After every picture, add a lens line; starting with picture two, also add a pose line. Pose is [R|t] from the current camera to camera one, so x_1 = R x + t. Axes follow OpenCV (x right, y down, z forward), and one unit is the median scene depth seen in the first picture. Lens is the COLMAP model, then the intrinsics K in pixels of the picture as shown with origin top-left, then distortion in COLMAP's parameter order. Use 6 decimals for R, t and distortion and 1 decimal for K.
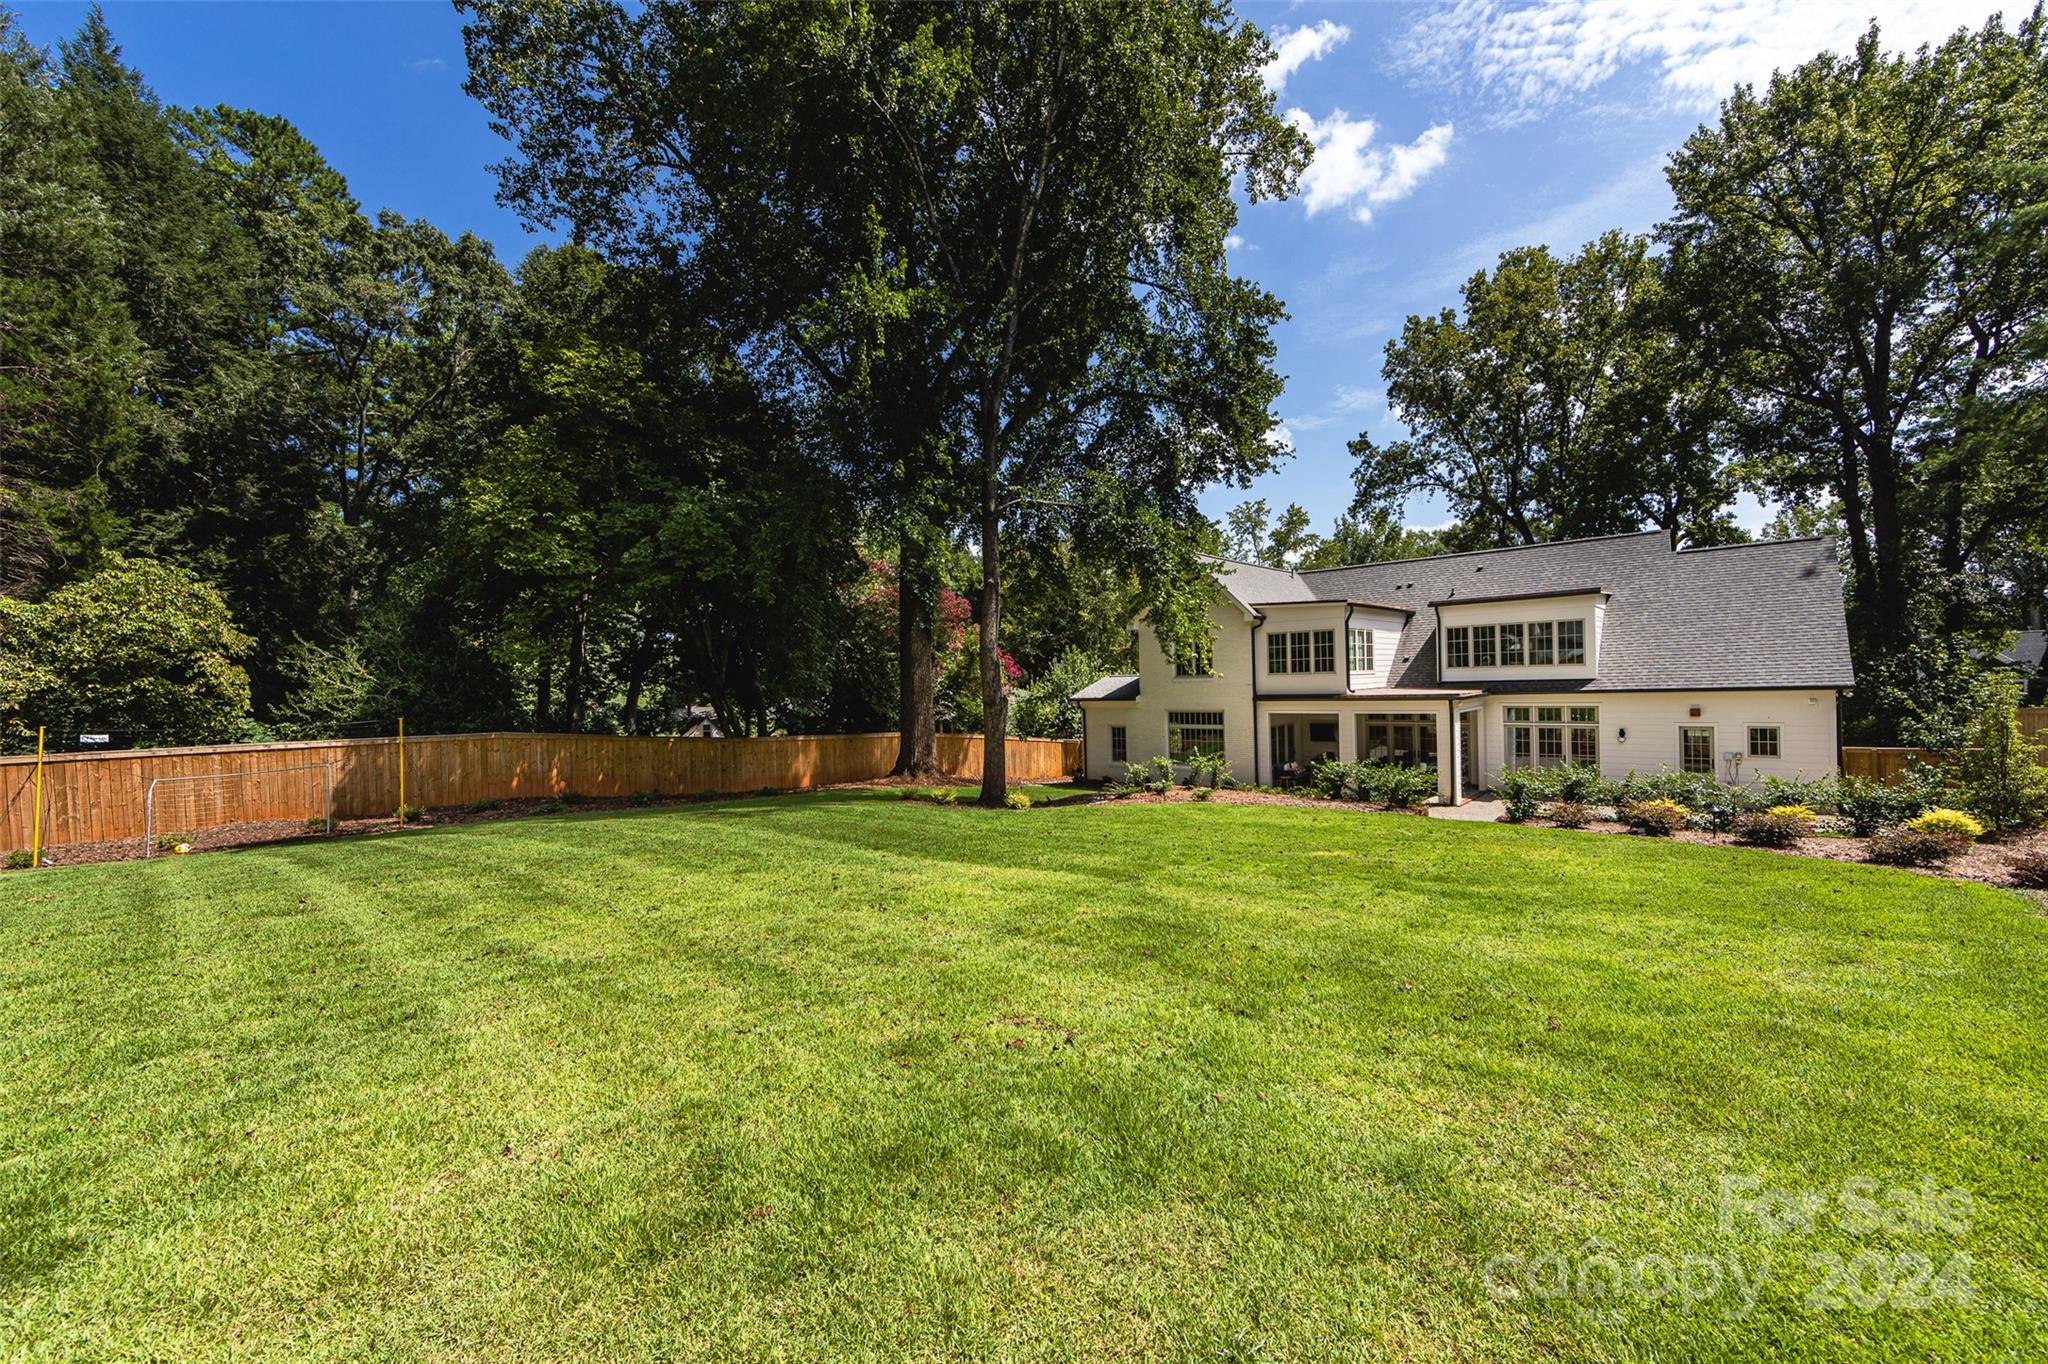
lens RADIAL K [[800.6, 0, 1026.6], [0, 800.6, 686.2], [0, 0, 1]] dist [0.000748, -0.000640]
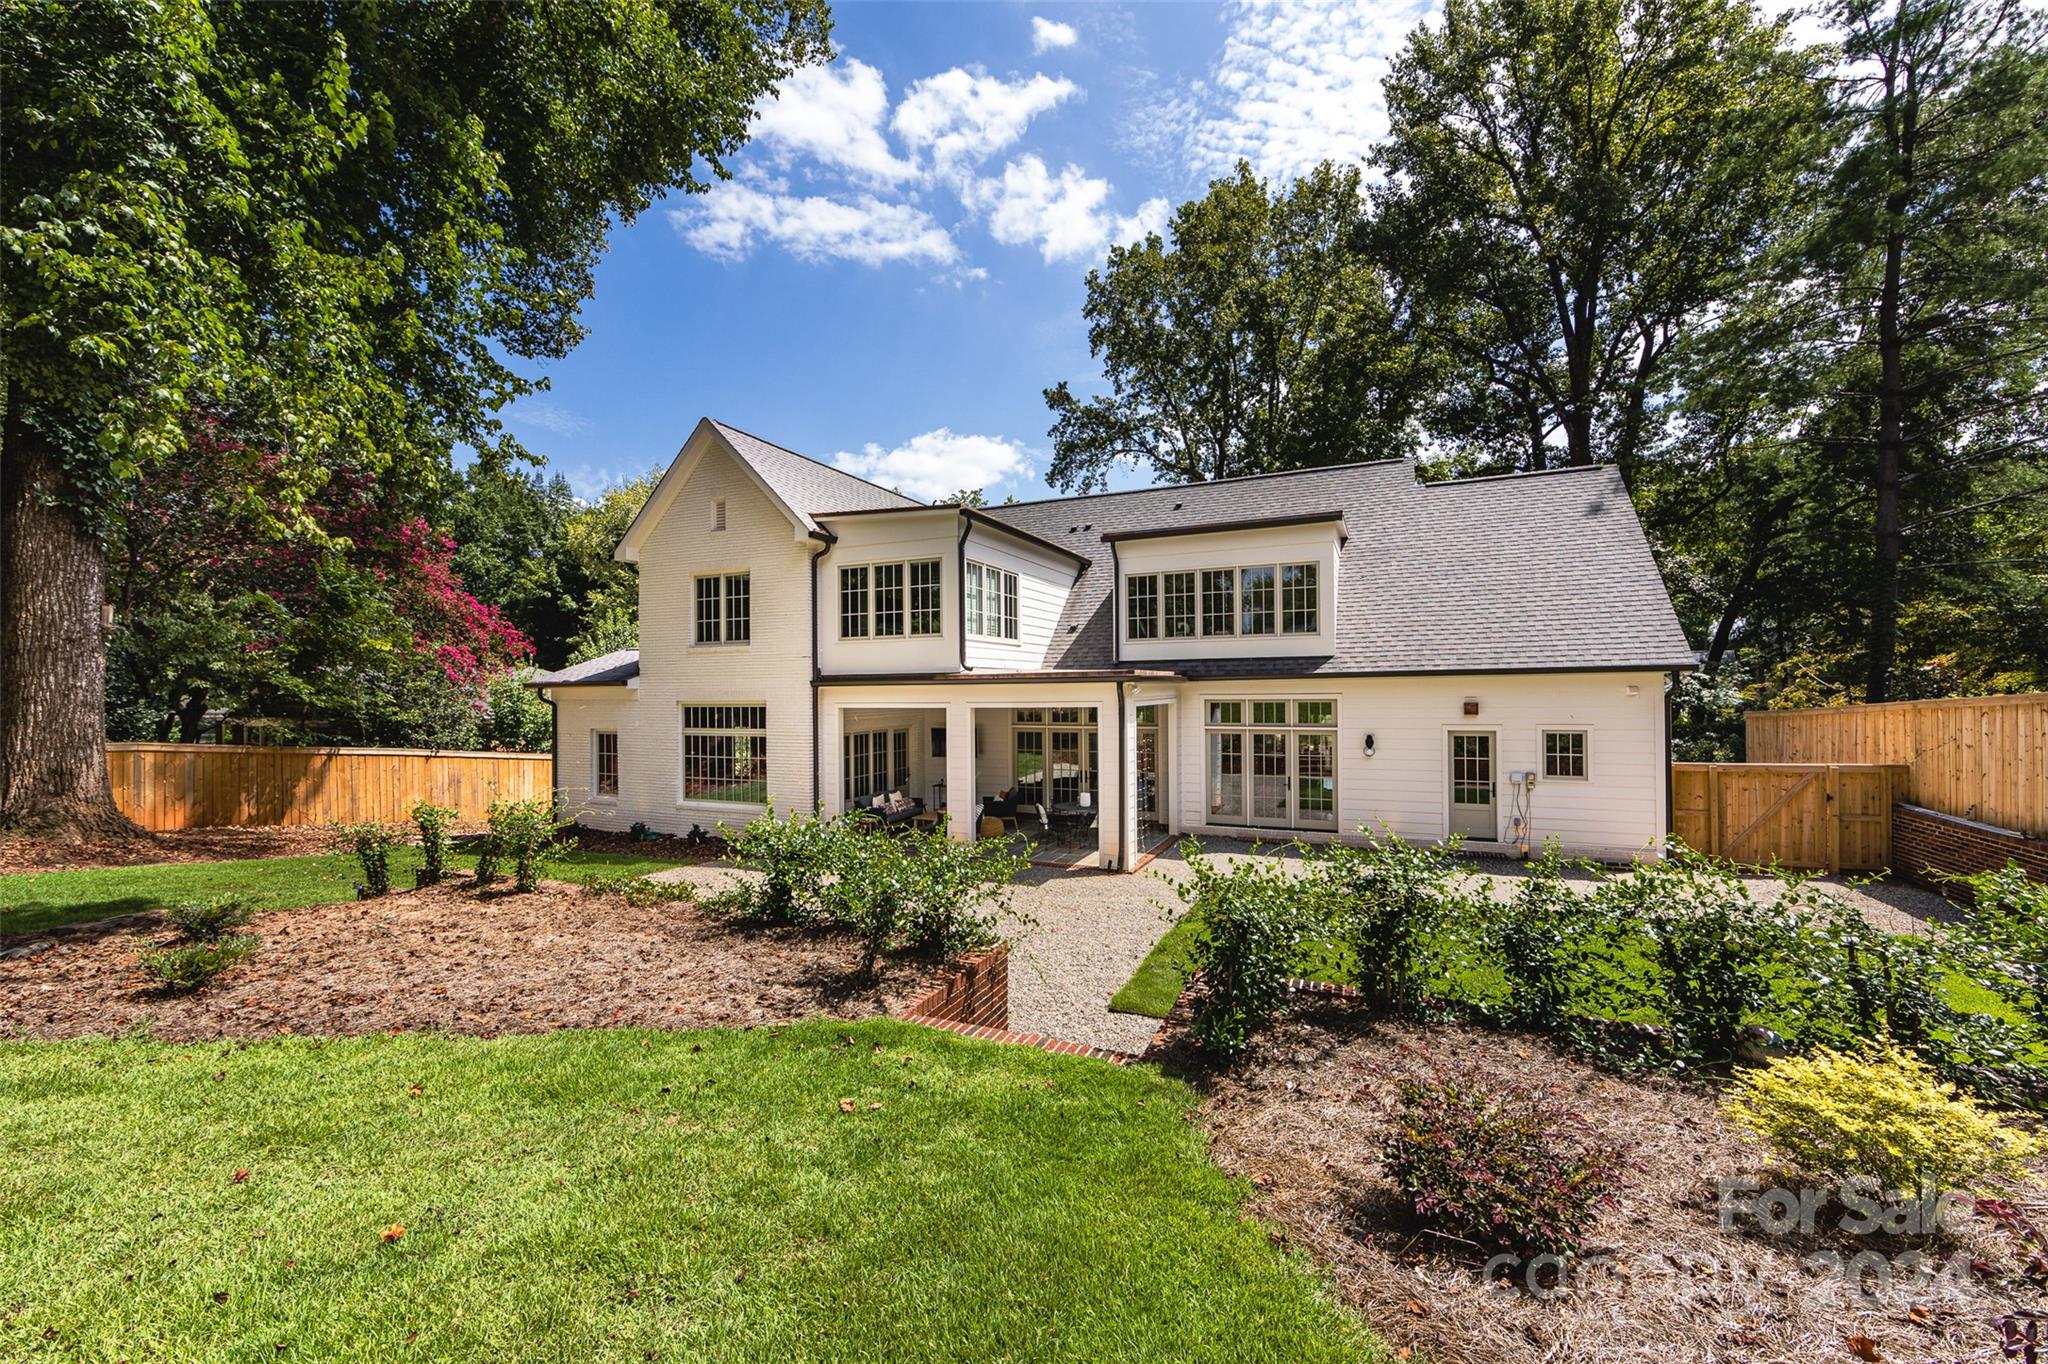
lens RADIAL K [[800.6, 0, 1026.6], [0, 800.6, 686.2], [0, 0, 1]] dist [0.000748, -0.000640]
pose [[0.951582, 0.021525, 0.306641, 0.255594], [-0.015839, 0.999654, -0.021022, 0.028398], [-0.306988, 0.015148, 0.951593, 0.422253]]
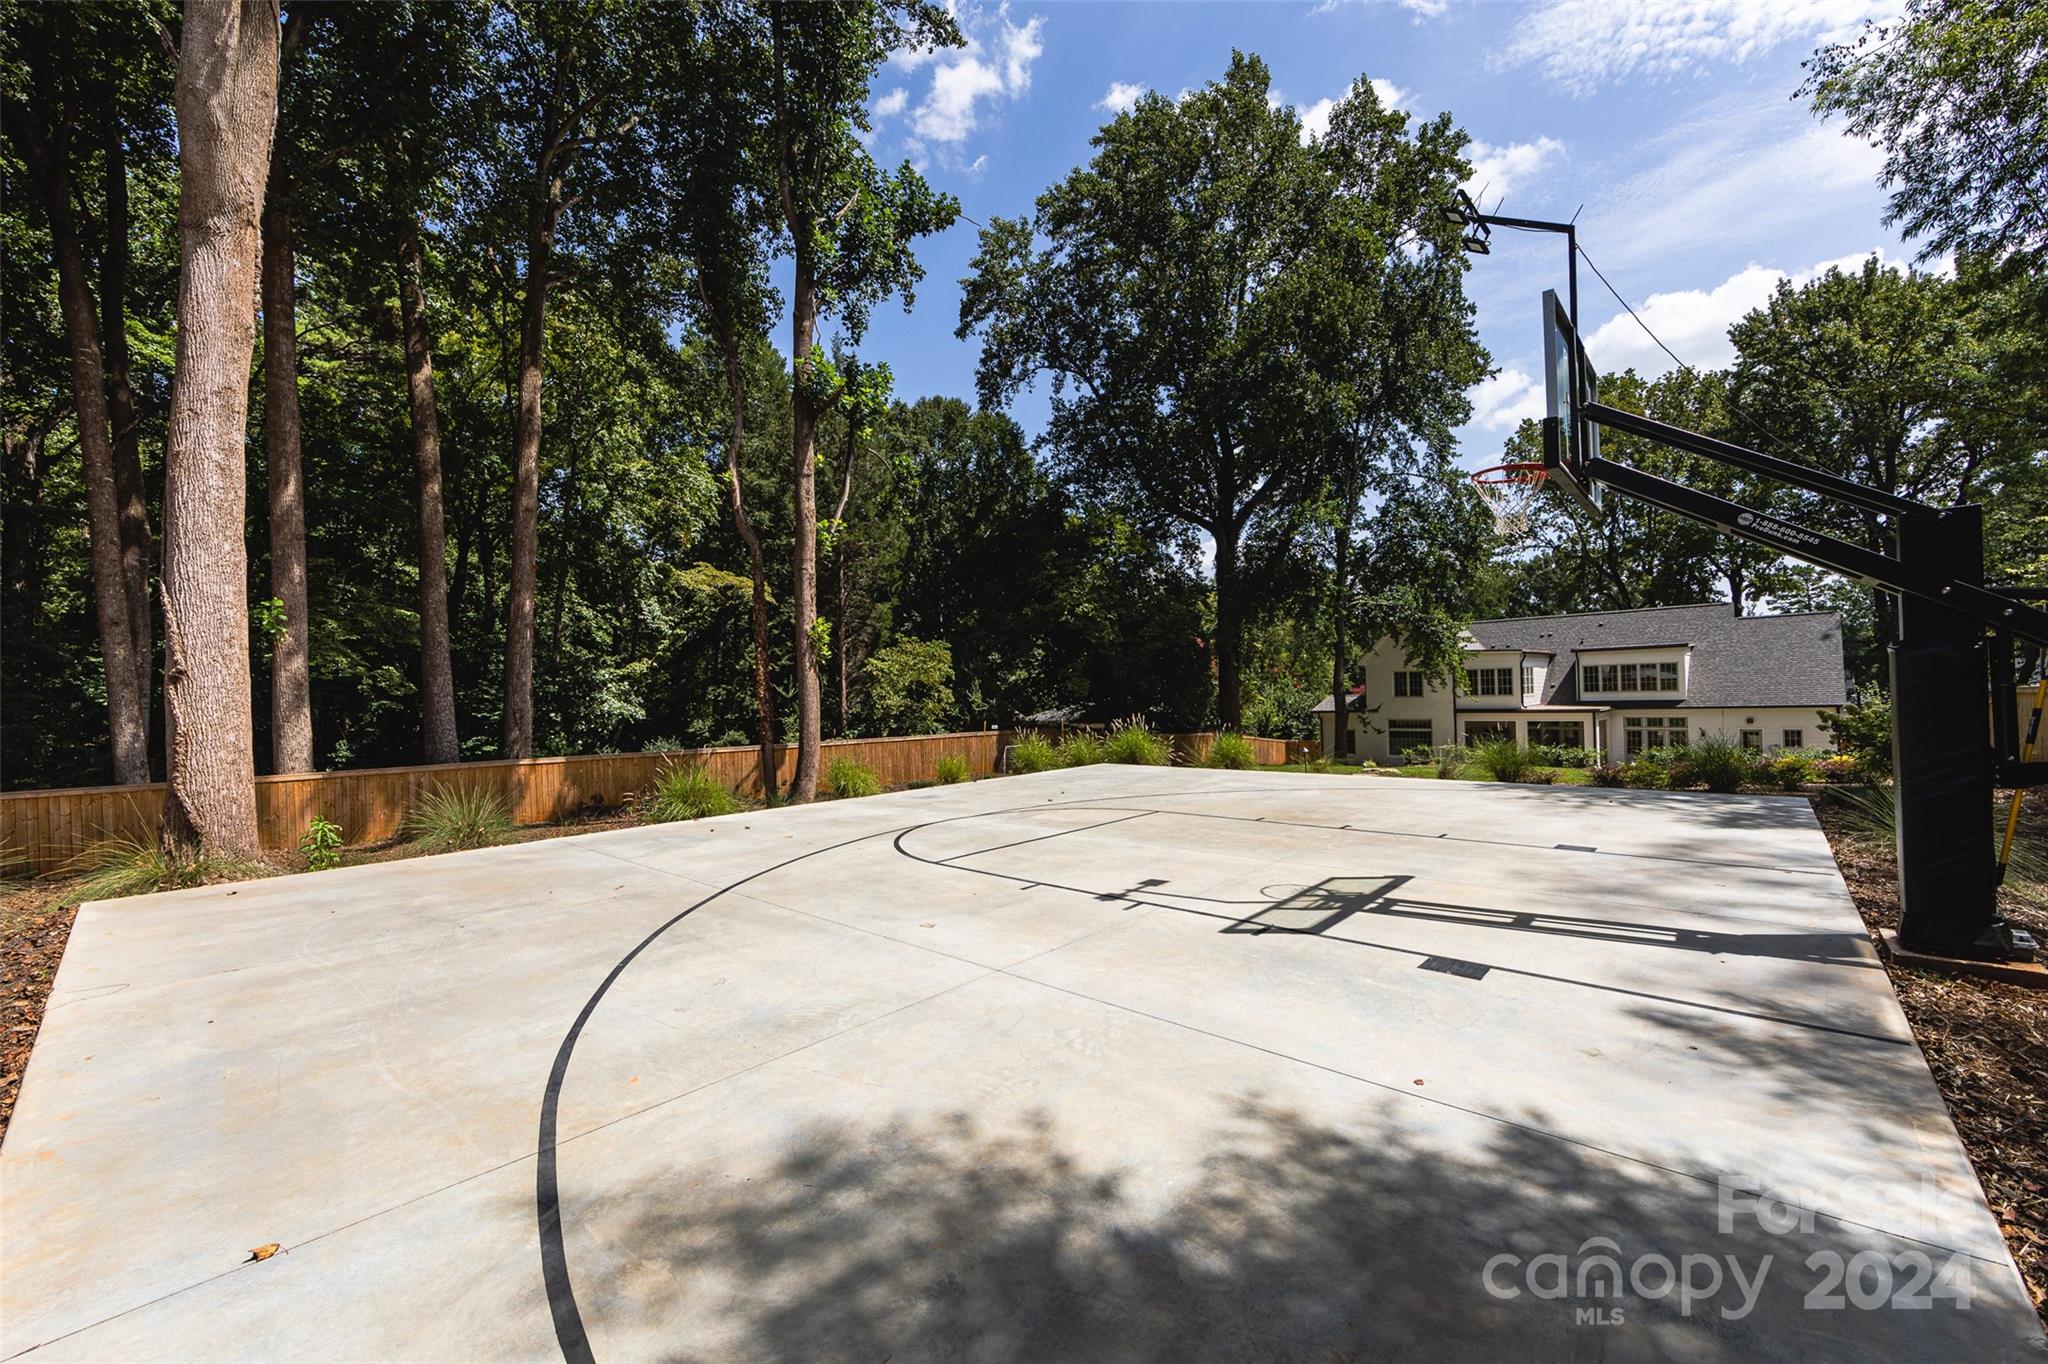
lens RADIAL K [[800.6, 0, 1026.6], [0, 800.6, 686.2], [0, 0, 1]] dist [0.000748, -0.000640]
pose [[0.998609, 0.001765, -0.052699, -0.464856], [-0.002570, 0.999881, -0.015215, -0.007767], [0.052665, 0.015330, 0.998495, -0.596877]]
